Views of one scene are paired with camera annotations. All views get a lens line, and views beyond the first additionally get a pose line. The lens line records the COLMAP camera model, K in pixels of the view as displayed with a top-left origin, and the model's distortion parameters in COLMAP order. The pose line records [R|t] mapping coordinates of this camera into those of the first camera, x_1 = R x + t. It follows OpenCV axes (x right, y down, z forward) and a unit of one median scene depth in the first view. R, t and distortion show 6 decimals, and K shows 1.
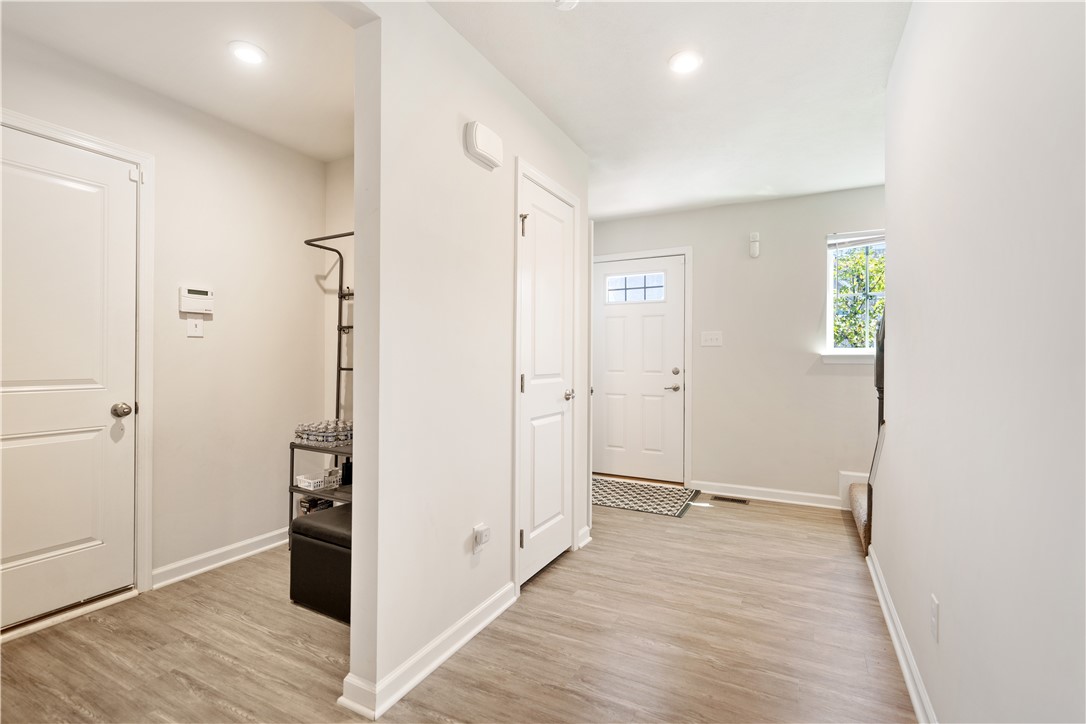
lens RADIAL K [[484.6, 0, 548.2], [0, 484.6, 361.2], [0, 0, 1]] dist [-0.005126, 0.001977]
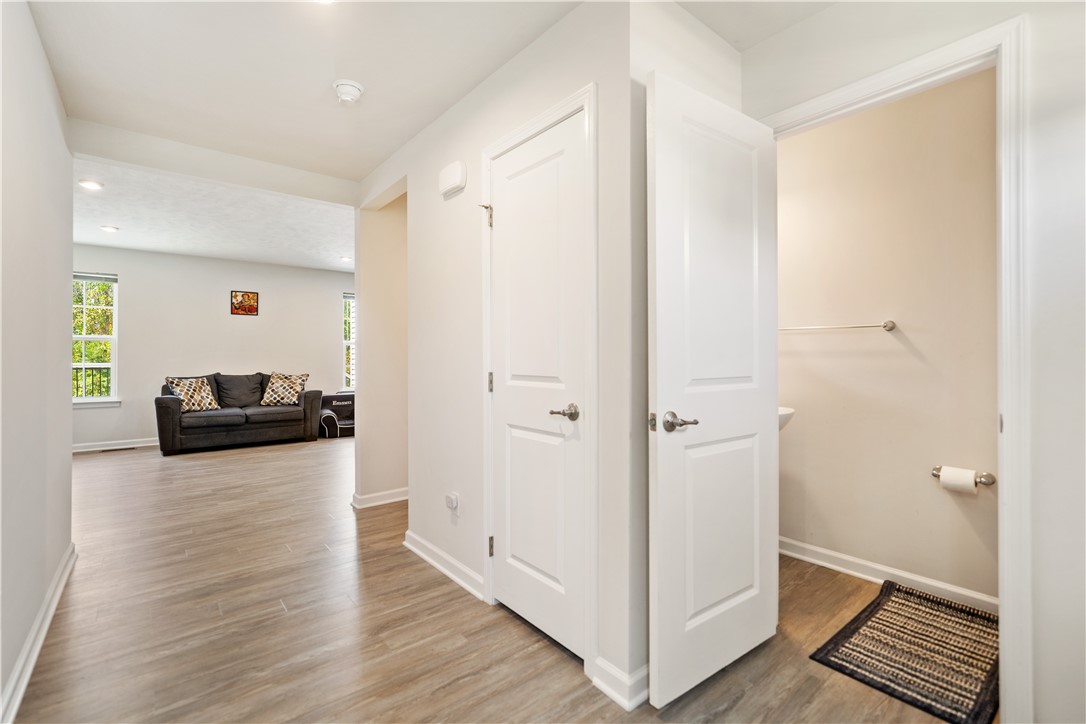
lens RADIAL K [[475.4, 0, 539.7], [0, 475.4, 353.9], [0, 0, 1]] dist [-0.002808, 0.002087]
pose [[-0.385898, -0.009895, -0.922488, 0.857982], [-0.003194, 0.999951, -0.009390, -0.001080], [0.922536, -0.000677, -0.385910, 1.613260]]
